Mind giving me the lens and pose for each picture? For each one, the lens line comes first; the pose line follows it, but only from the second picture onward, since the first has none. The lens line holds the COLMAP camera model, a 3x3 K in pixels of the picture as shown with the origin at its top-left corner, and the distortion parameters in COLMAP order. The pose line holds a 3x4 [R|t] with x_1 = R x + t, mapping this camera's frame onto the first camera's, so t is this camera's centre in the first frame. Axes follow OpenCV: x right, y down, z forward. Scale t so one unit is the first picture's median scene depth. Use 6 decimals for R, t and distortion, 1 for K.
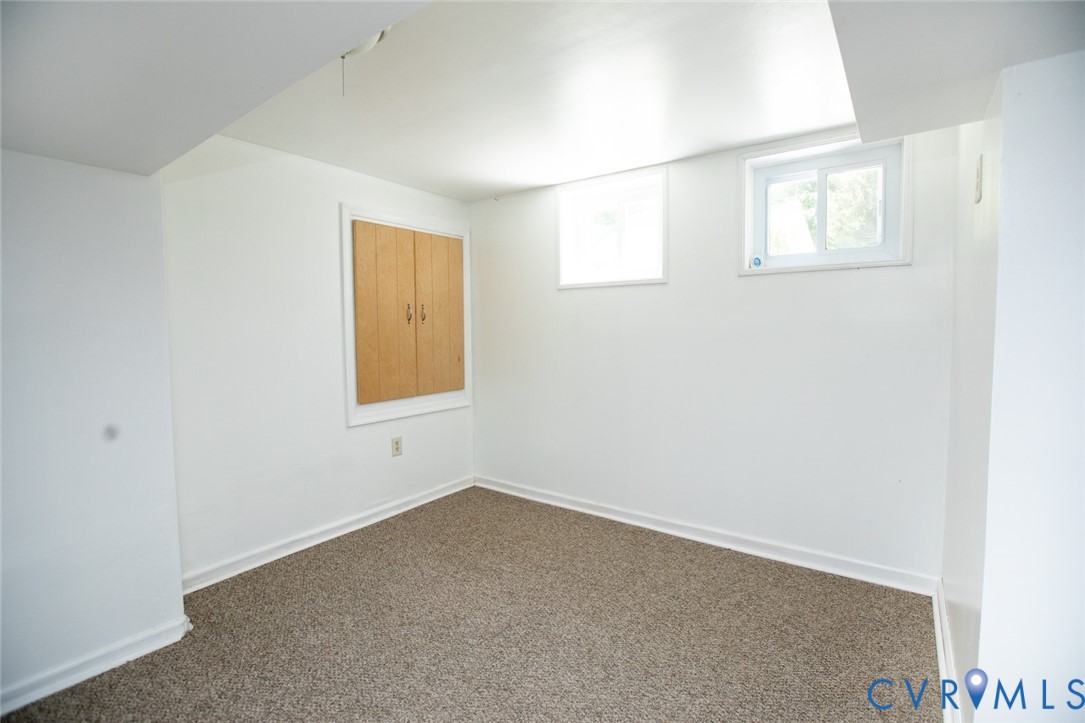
lens RADIAL K [[492.6, 0, 541.7], [0, 492.6, 358.0], [0, 0, 1]] dist [-0.021307, -0.000132]
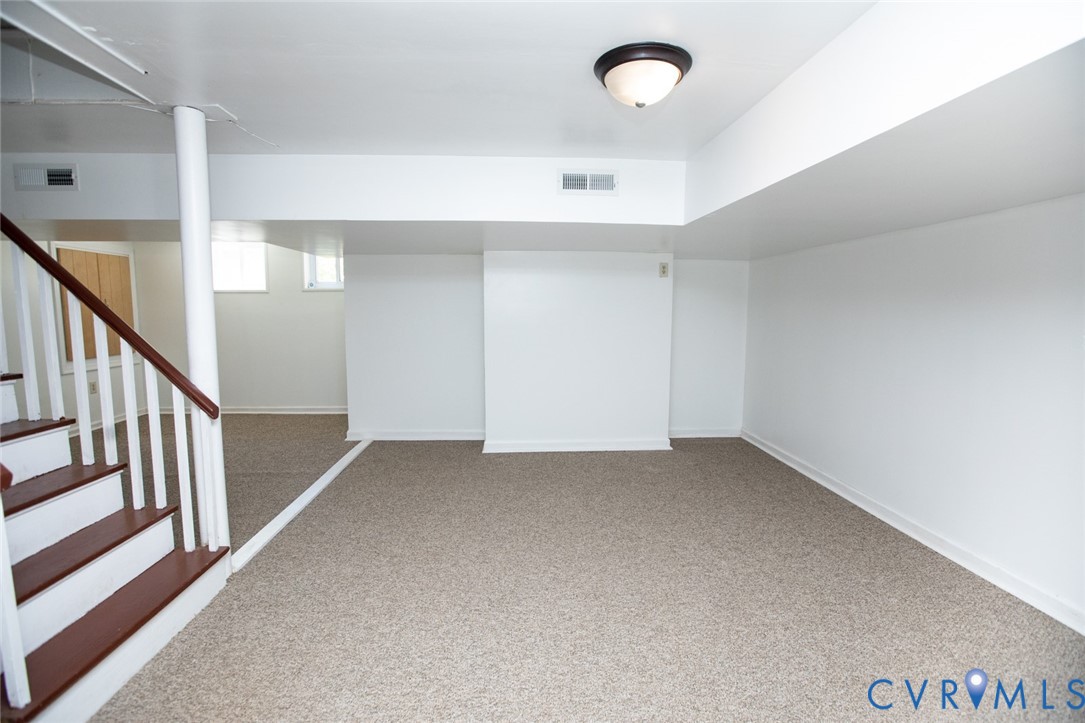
lens RADIAL K [[492.6, 0, 536.9], [0, 492.6, 356.3], [0, 0, 1]] dist [-0.021307, -0.000132]
pose [[0.774737, -0.054279, 0.629950, -0.188696], [0.028247, 0.998285, 0.051276, 0.044340], [-0.631653, -0.021931, 0.774941, -1.351951]]
